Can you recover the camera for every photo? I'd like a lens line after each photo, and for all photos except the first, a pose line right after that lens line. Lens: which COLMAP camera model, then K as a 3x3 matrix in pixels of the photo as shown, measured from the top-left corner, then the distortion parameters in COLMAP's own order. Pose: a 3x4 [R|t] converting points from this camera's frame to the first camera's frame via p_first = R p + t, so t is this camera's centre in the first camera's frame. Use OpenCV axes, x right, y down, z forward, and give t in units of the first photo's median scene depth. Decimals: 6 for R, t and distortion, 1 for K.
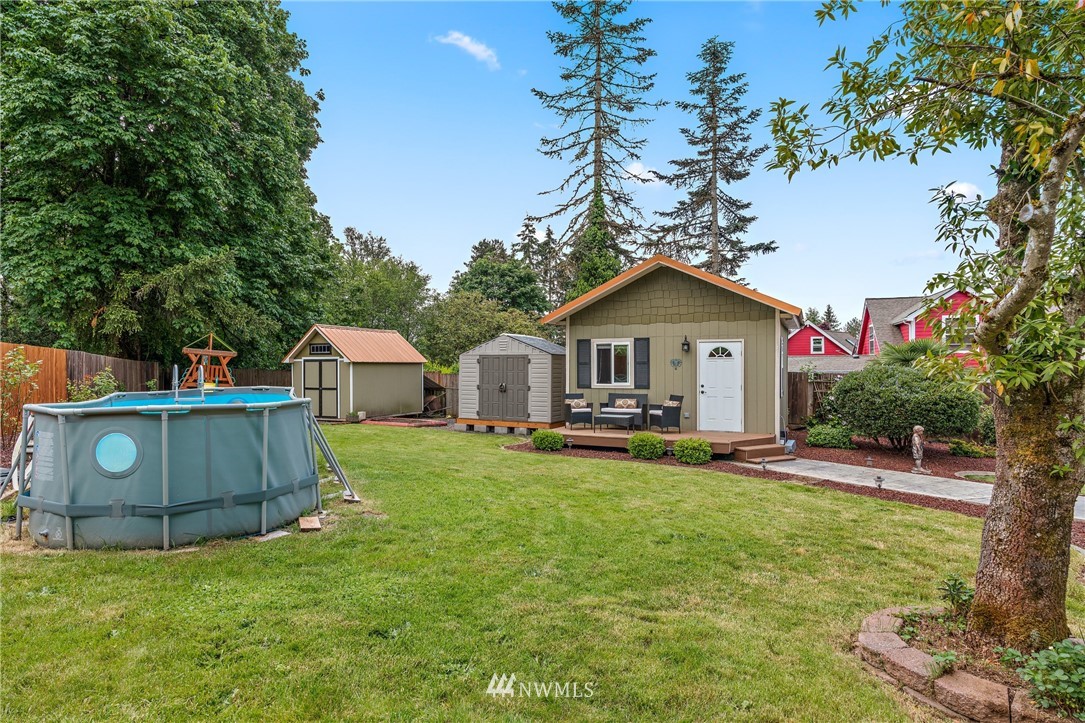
lens RADIAL K [[565.3, 0, 542.5], [0, 565.3, 363.7], [0, 0, 1]] dist [-0.001556, 0.001007]
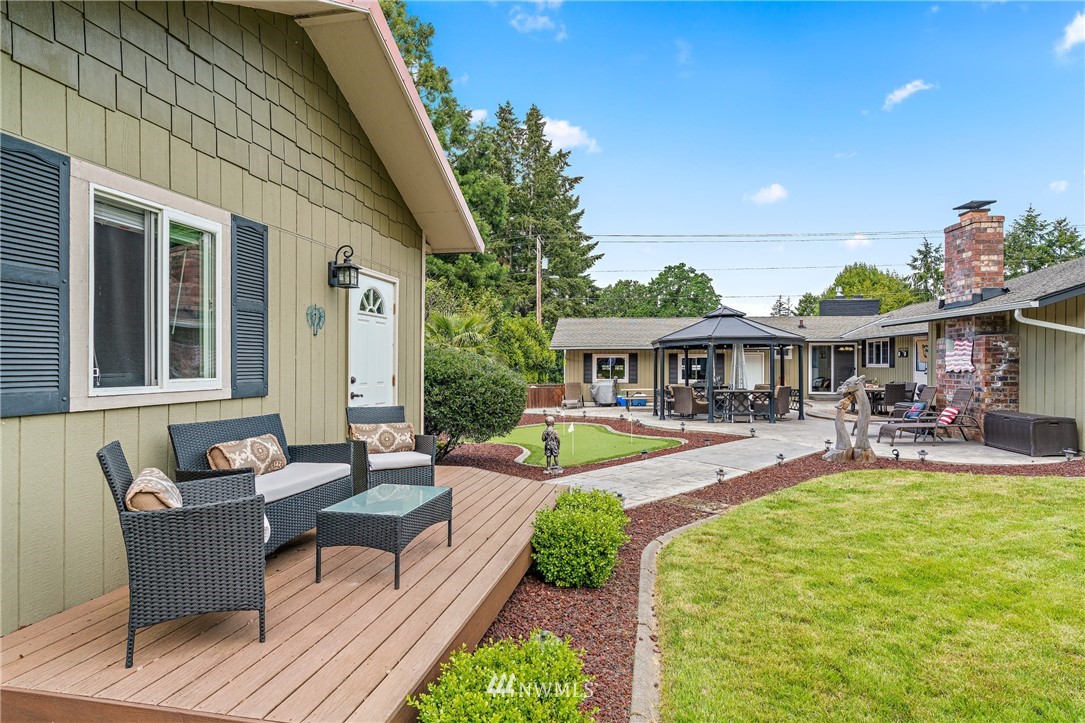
lens RADIAL K [[565.3, 0, 543.9], [0, 565.3, 361.7], [0, 0, 1]] dist [-0.001556, 0.001007]
pose [[-0.166458, -0.000710, 0.986048, -0.132143], [-0.003041, 0.999995, 0.000207, 0.025571], [-0.986044, -0.002964, -0.166460, 0.895069]]
